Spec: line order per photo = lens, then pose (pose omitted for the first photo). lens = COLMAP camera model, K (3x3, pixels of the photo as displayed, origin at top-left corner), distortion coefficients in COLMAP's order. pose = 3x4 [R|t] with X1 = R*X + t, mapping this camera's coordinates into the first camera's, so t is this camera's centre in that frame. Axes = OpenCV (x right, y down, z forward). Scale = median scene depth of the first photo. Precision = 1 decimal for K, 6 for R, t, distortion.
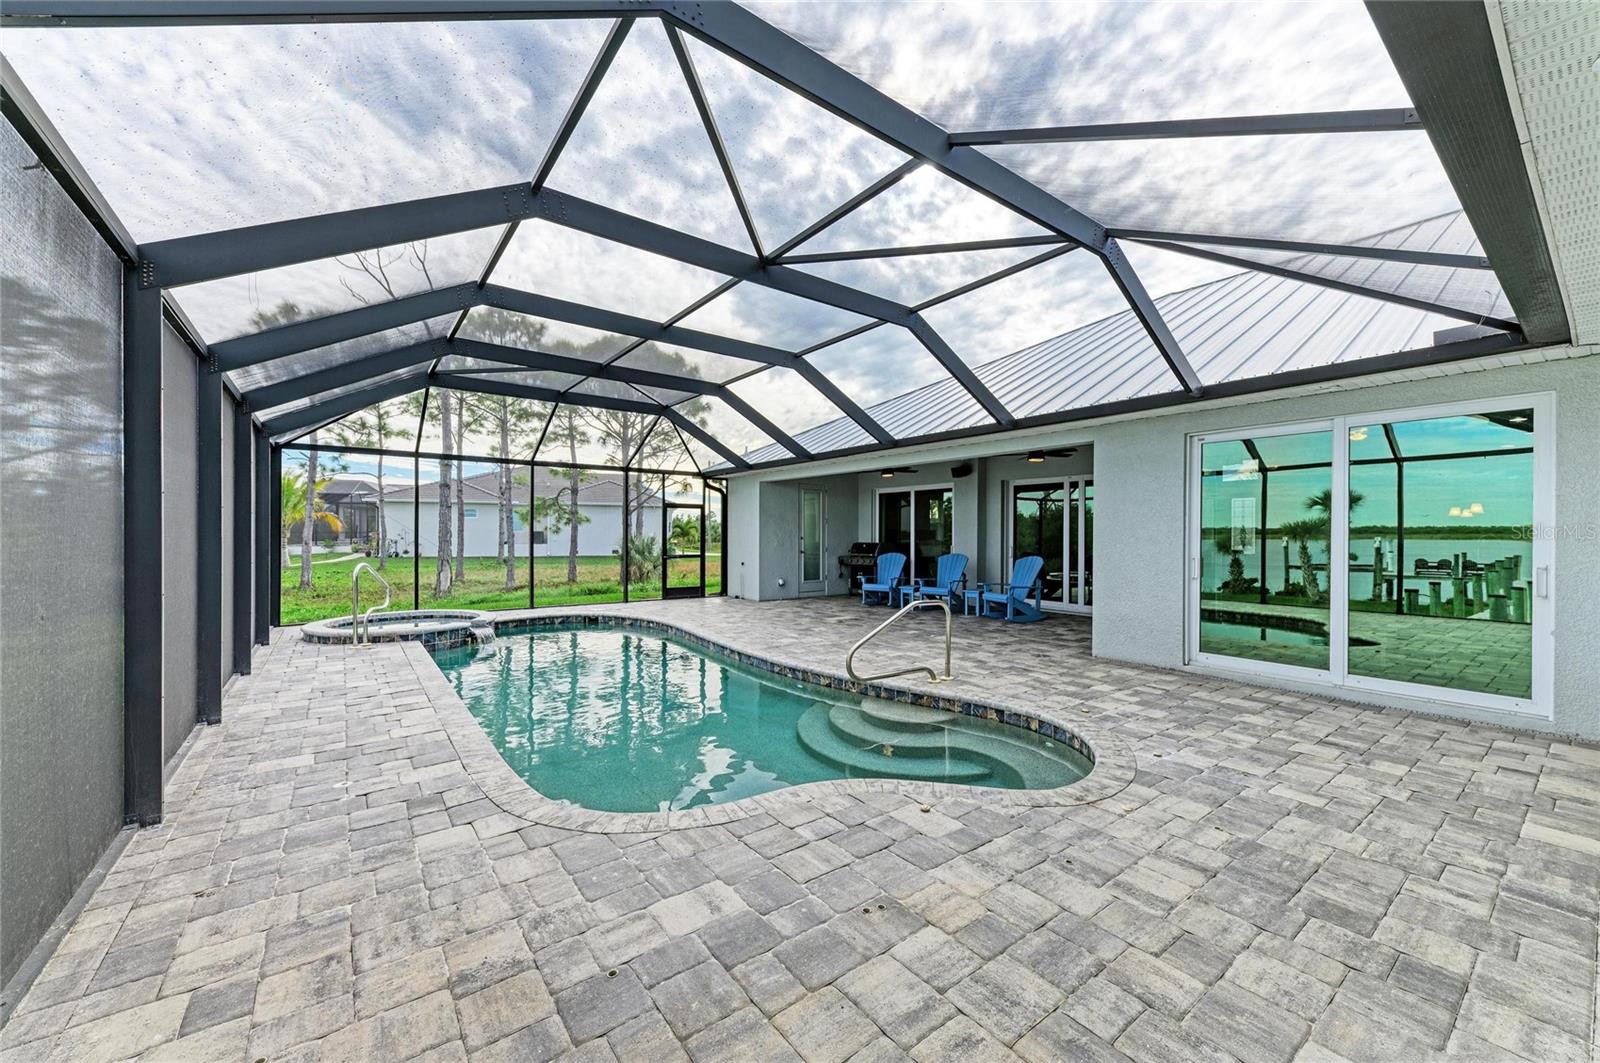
lens RADIAL K [[622.5, 0, 800.0], [0, 622.5, 531.5], [0, 0, 1]] dist [0.001873, -0.000151]
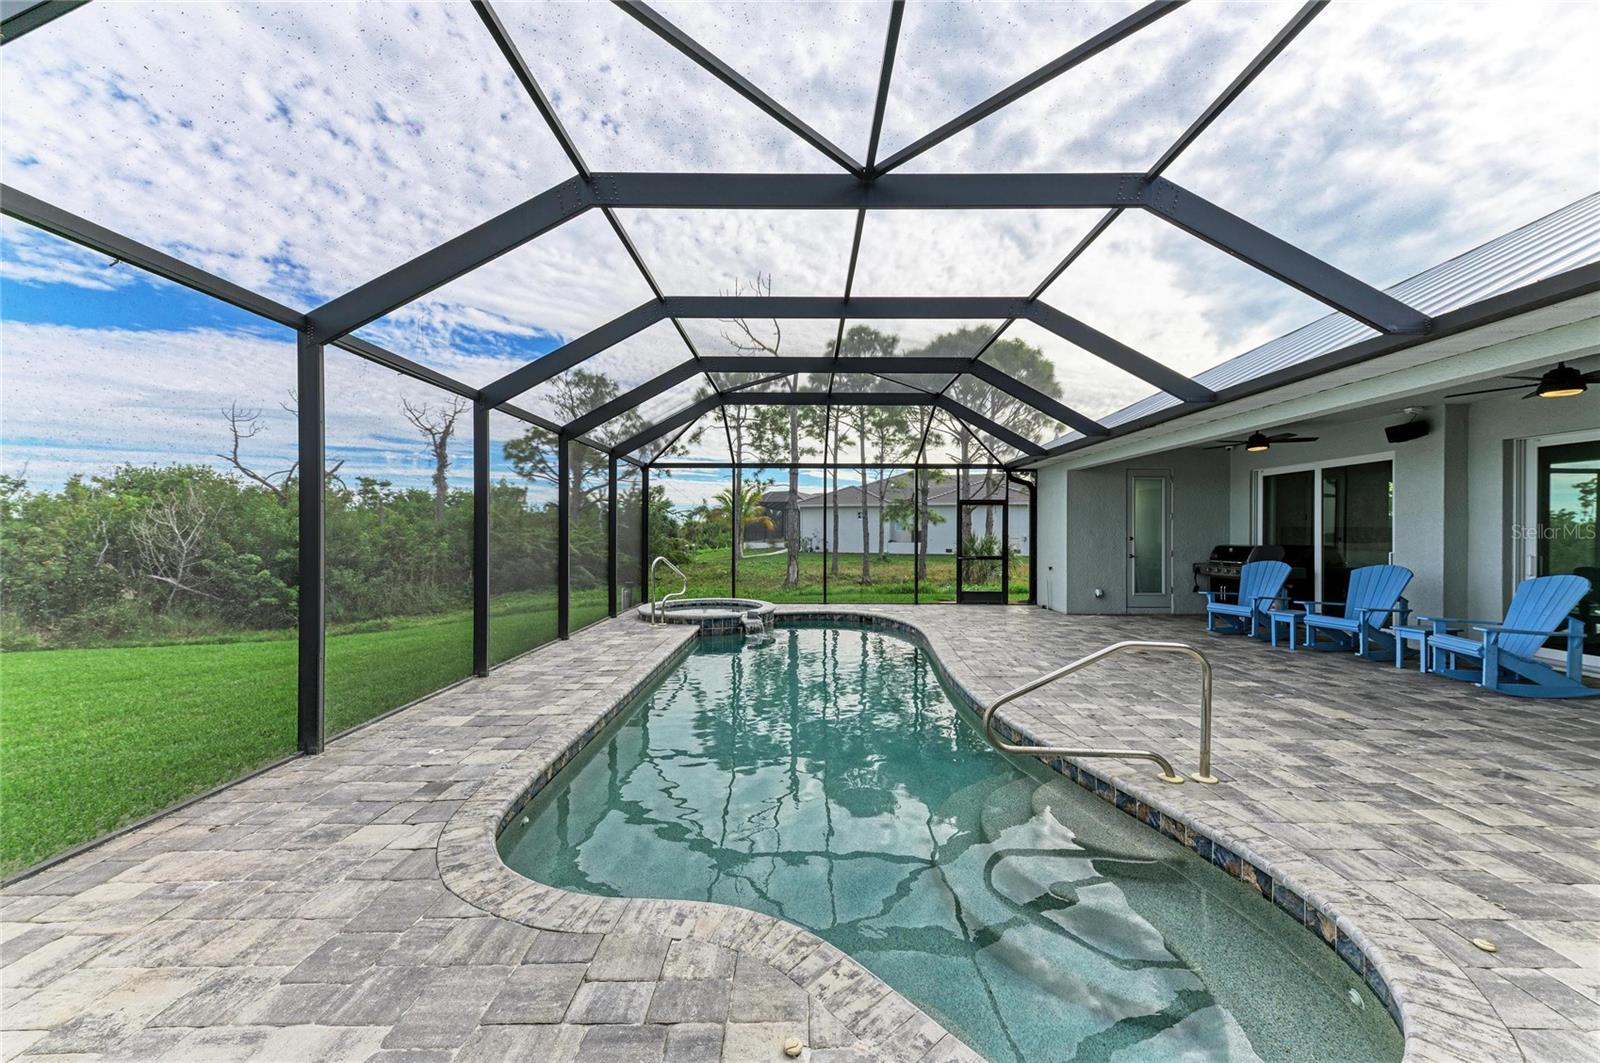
lens RADIAL K [[592.8, 0, 800.0], [0, 592.8, 531.5], [0, 0, 1]] dist [0.013674, -0.004120]
pose [[0.793861, -0.001371, -0.608097, 0.161161], [0.001753, 0.999998, 0.000035, 0.001084], [0.608096, -0.001093, 0.793863, 0.187370]]
